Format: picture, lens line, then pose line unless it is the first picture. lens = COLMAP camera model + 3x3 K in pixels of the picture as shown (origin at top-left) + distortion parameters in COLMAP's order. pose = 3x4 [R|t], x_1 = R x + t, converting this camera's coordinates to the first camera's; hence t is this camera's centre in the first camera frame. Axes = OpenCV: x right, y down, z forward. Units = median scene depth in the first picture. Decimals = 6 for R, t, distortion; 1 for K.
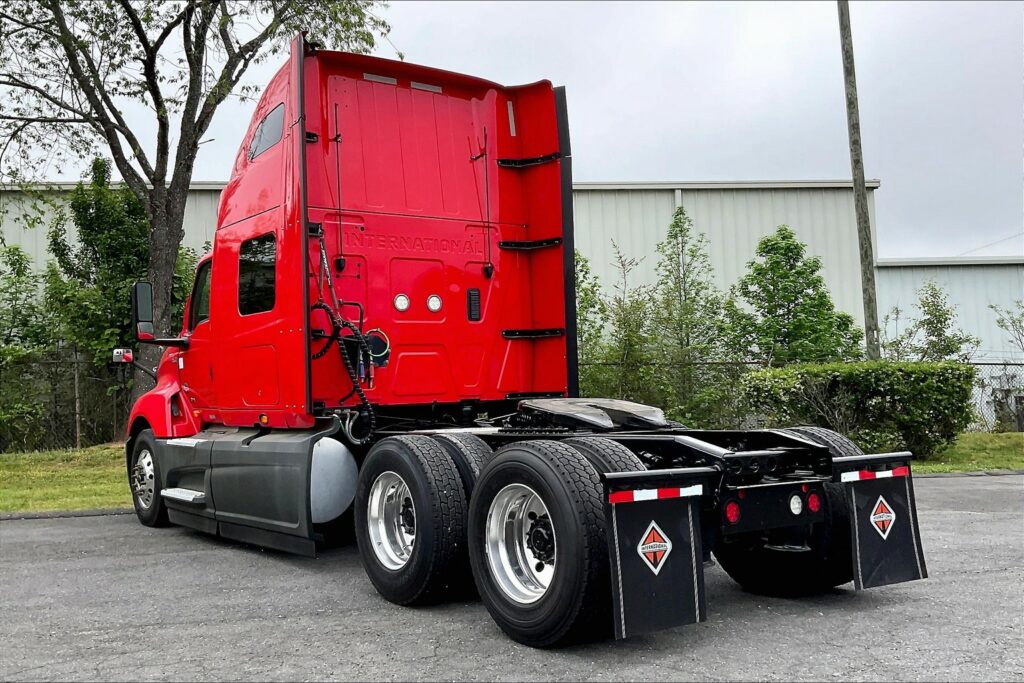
lens RADIAL K [[900.7, 0, 512.0], [0, 900.7, 341.5], [0, 0, 1]] dist [0.118129, -0.255412]
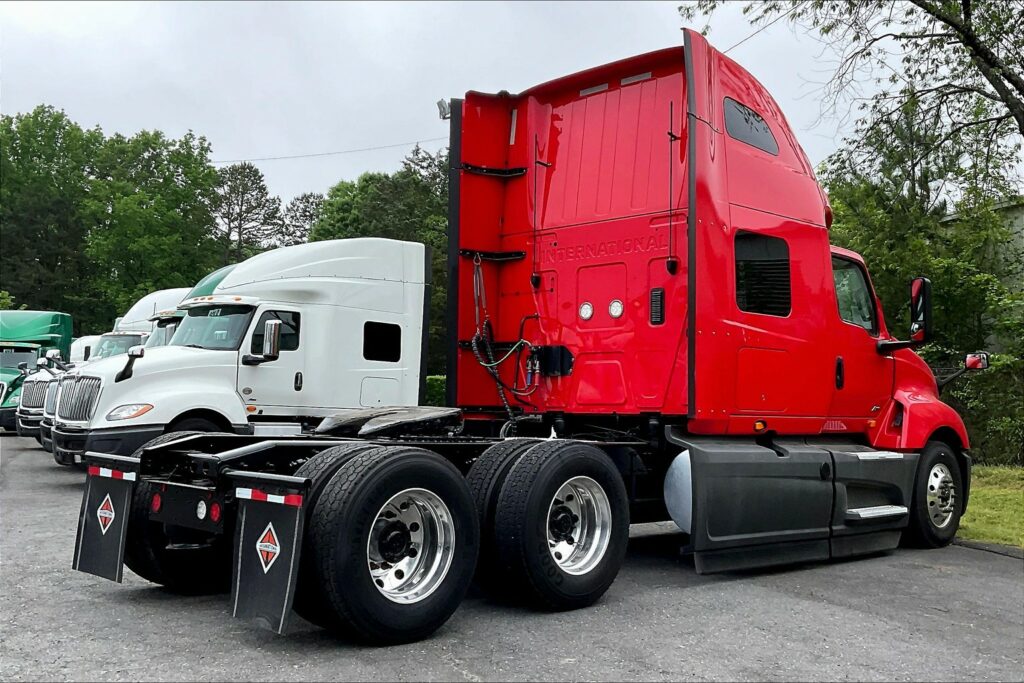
lens RADIAL K [[982.1, 0, 512.0], [0, 982.1, 341.5], [0, 0, 1]] dist [0.113014, 0.009634]
pose [[0.250757, -0.030590, -0.967567, 1.361603], [0.023229, 0.999403, -0.025577, 0.024789], [0.967771, -0.016062, 0.251317, 0.969256]]
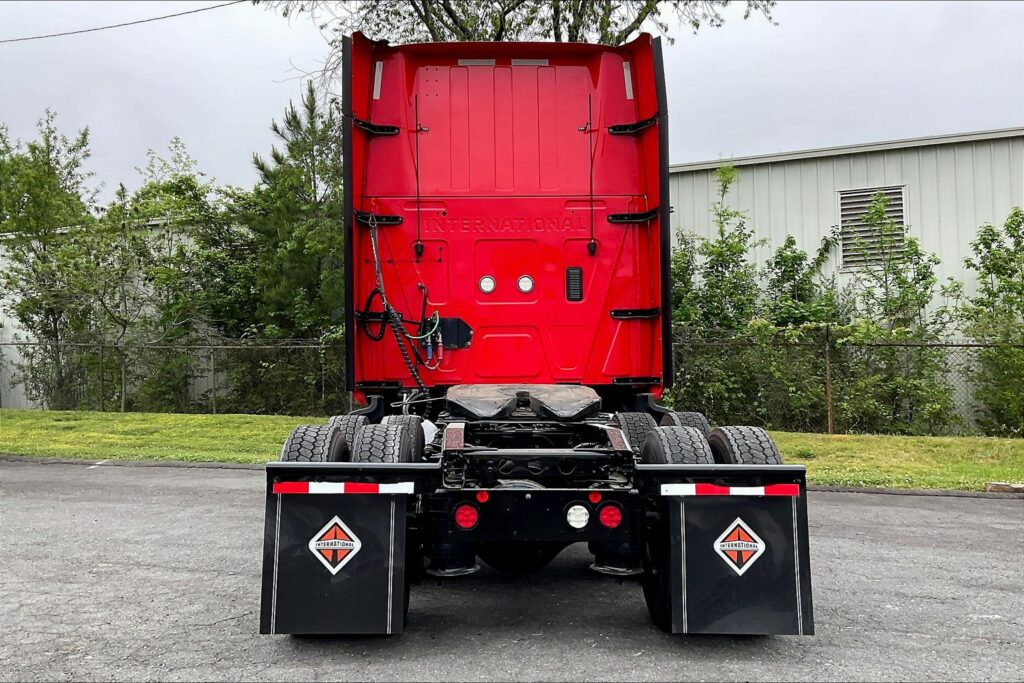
lens RADIAL K [[900.7, 0, 512.0], [0, 900.7, 341.5], [0, 0, 1]] dist [0.118129, -0.255412]
pose [[0.856691, 0.001121, -0.515829, 0.625766], [0.009925, 0.999777, 0.018657, 0.002443], [0.515734, -0.021103, 0.856489, 0.237833]]
